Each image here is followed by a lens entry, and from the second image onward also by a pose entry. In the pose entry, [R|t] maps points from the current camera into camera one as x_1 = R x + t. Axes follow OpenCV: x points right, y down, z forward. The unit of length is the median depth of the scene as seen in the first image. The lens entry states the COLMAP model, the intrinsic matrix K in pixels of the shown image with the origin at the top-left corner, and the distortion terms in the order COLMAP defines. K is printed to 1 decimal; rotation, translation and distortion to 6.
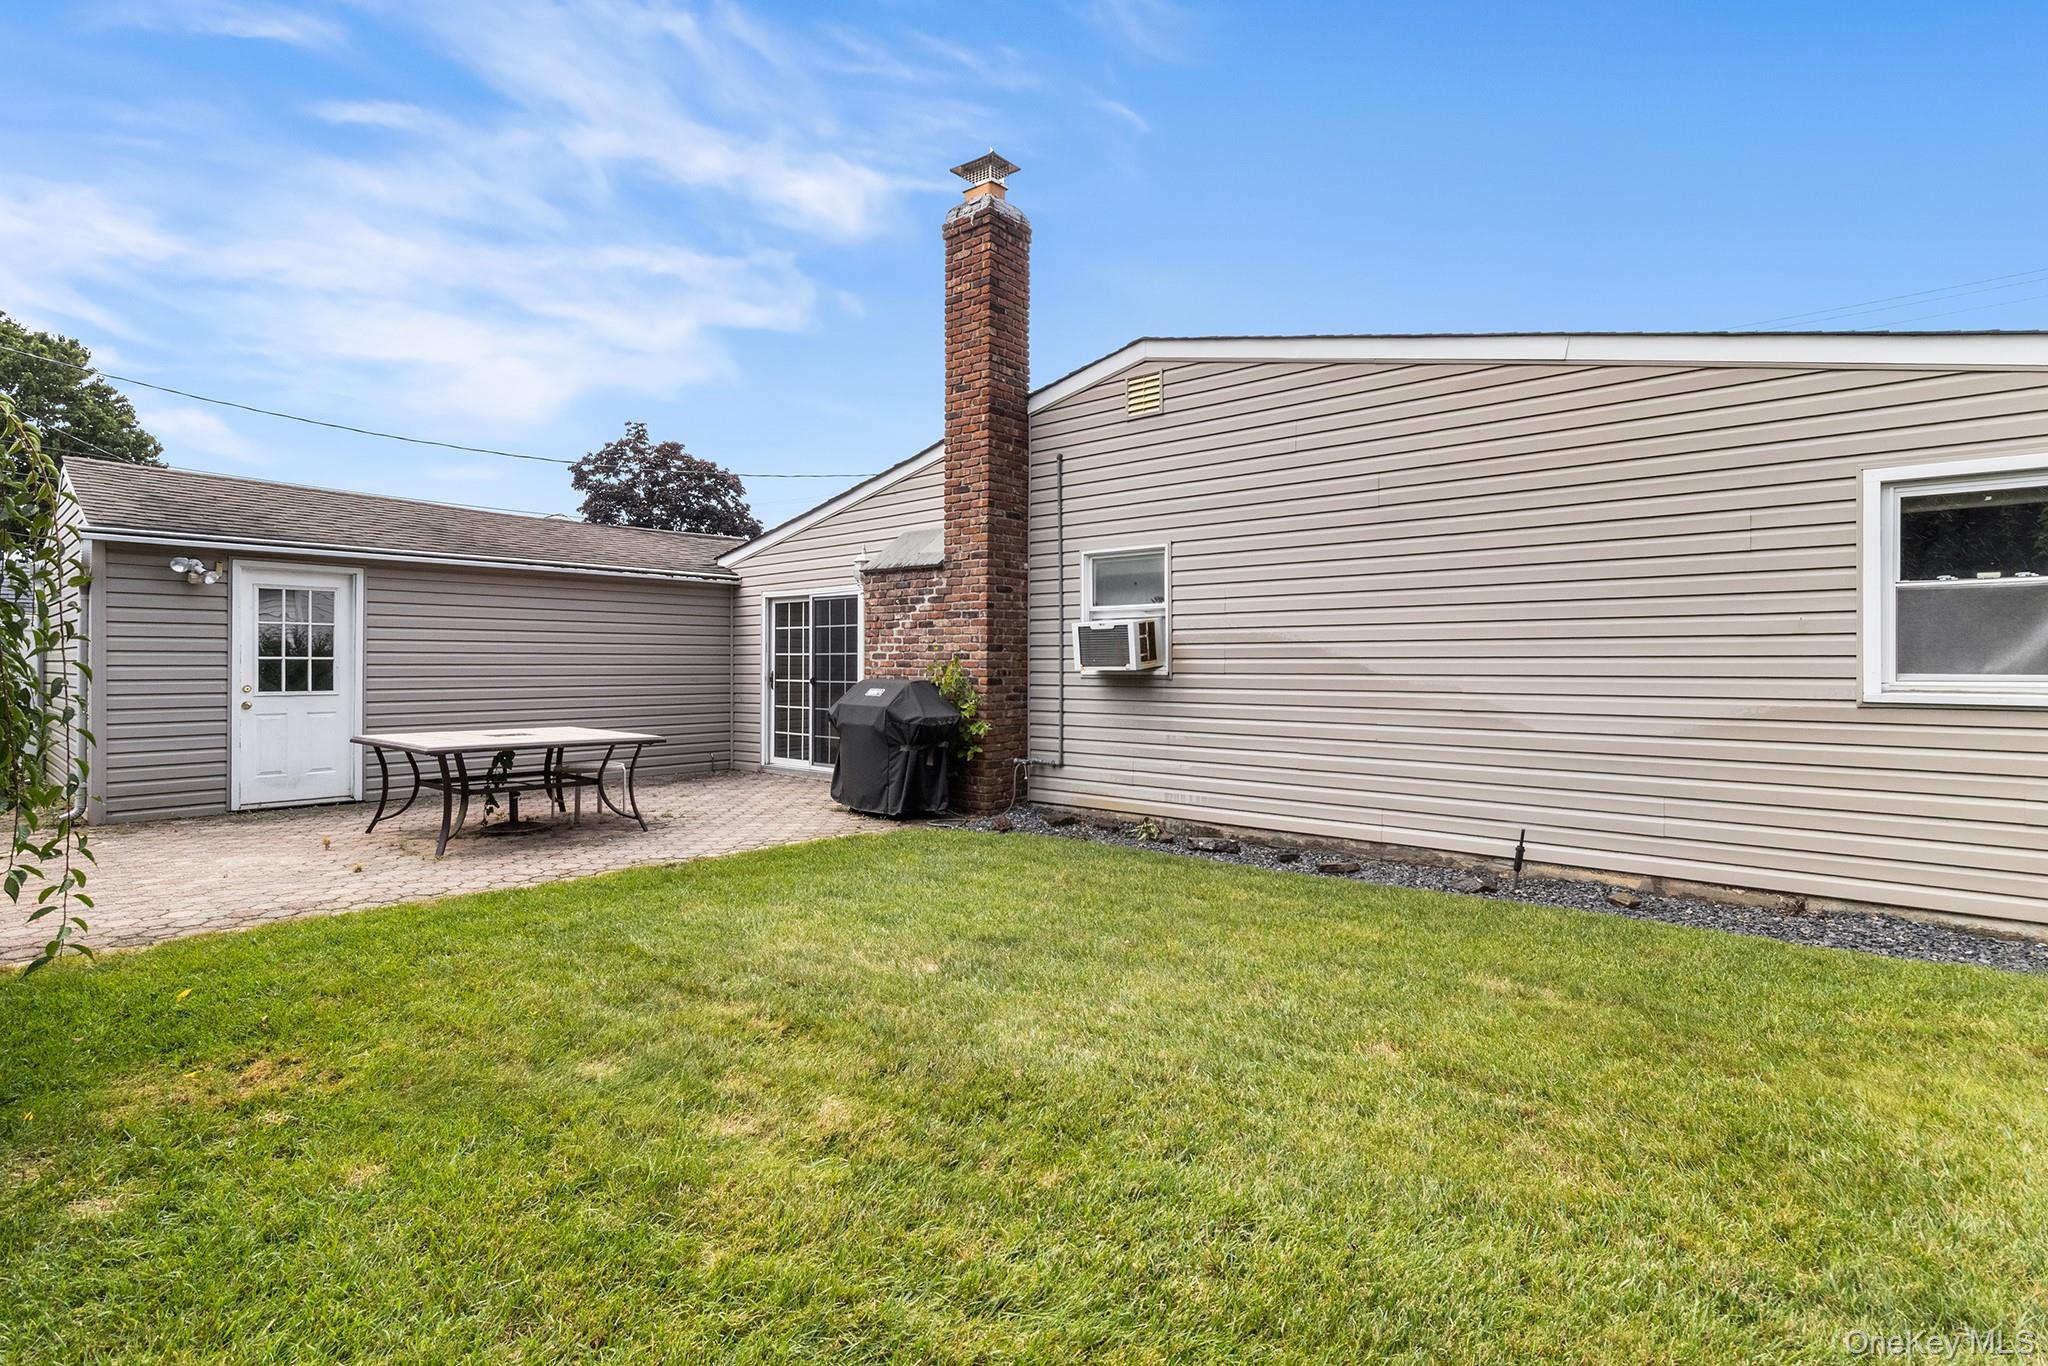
lens RADIAL K [[961.5, 0, 1055.5], [0, 961.5, 669.7], [0, 0, 1]] dist [0.000752, 0.000021]
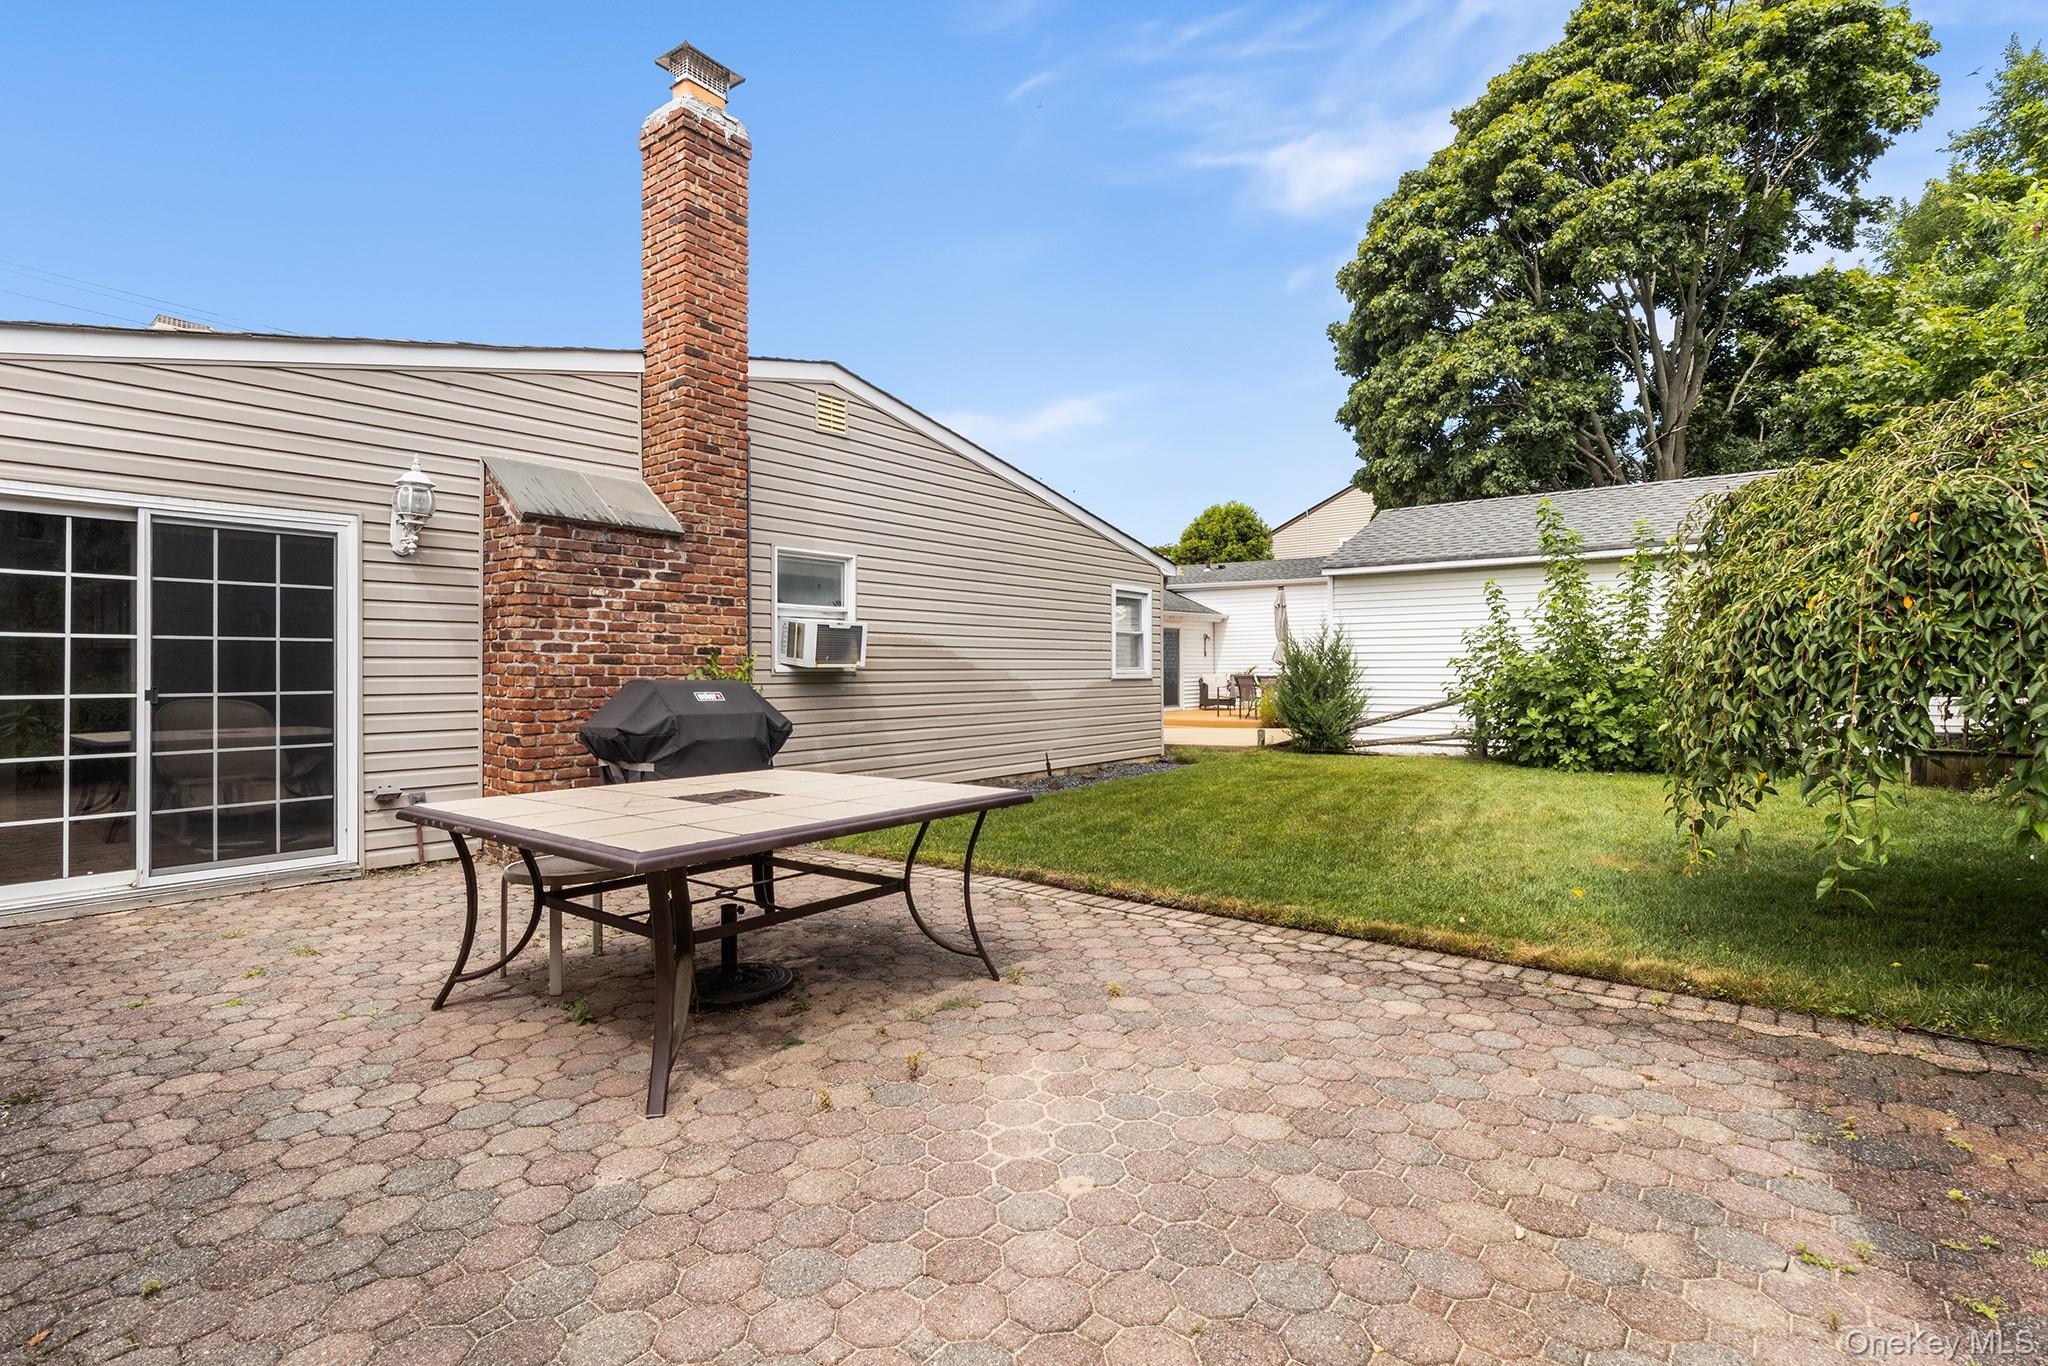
lens RADIAL K [[961.5, 0, 1055.5], [0, 961.5, 669.7], [0, 0, 1]] dist [0.000752, 0.000021]
pose [[-0.044153, 0.000188, 0.999025, -0.914640], [0.009697, 0.999953, 0.000241, 0.004729], [-0.998978, 0.009698, -0.044153, 0.726012]]
